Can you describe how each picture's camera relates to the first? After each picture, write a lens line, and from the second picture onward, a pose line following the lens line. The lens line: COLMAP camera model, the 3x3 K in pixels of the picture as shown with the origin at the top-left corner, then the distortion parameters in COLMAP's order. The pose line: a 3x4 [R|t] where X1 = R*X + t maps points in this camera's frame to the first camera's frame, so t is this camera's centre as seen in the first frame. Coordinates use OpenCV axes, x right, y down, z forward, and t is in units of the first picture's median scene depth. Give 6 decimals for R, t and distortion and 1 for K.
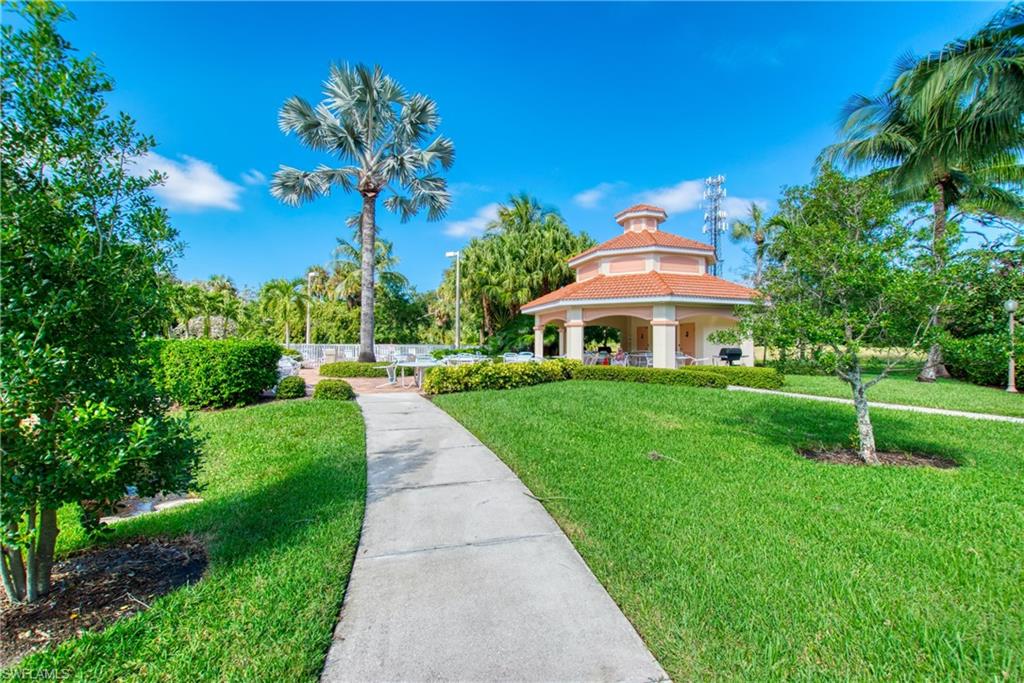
lens RADIAL K [[444.7, 0, 512.3], [0, 444.7, 342.0], [0, 0, 1]] dist [-0.025062, 0.003139]
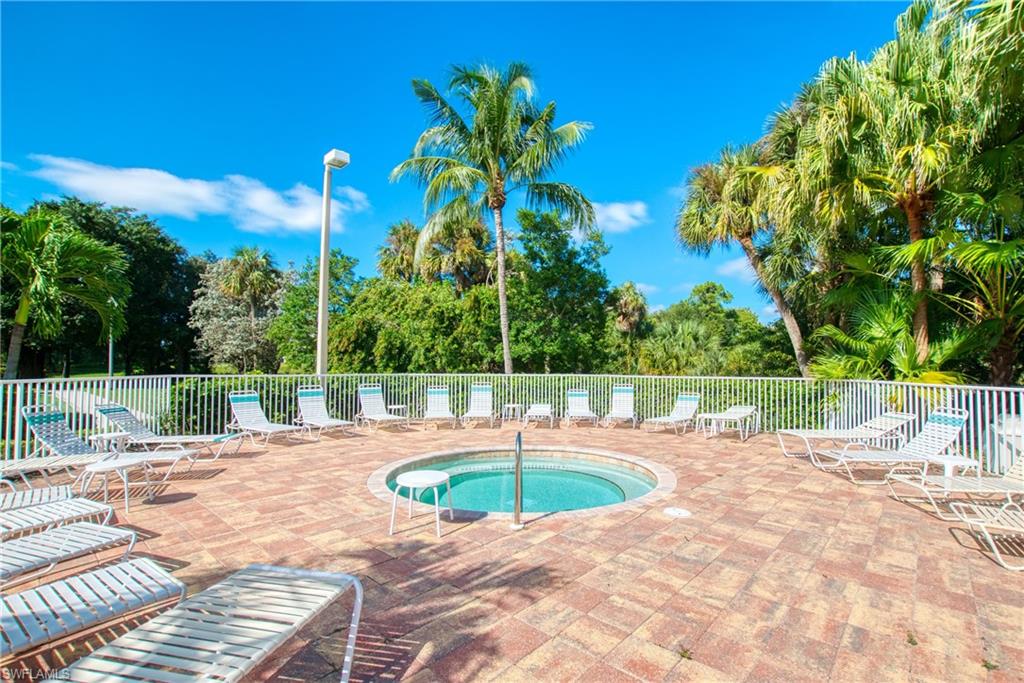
lens RADIAL K [[444.7, 0, 512.5], [0, 444.7, 343.0], [0, 0, 1]] dist [-0.025062, 0.003139]
pose [[0.962302, -0.009747, -0.271808, -0.190097], [0.000024, 0.999361, -0.035752, -0.004483], [0.271982, 0.034398, 0.961687, 0.586349]]
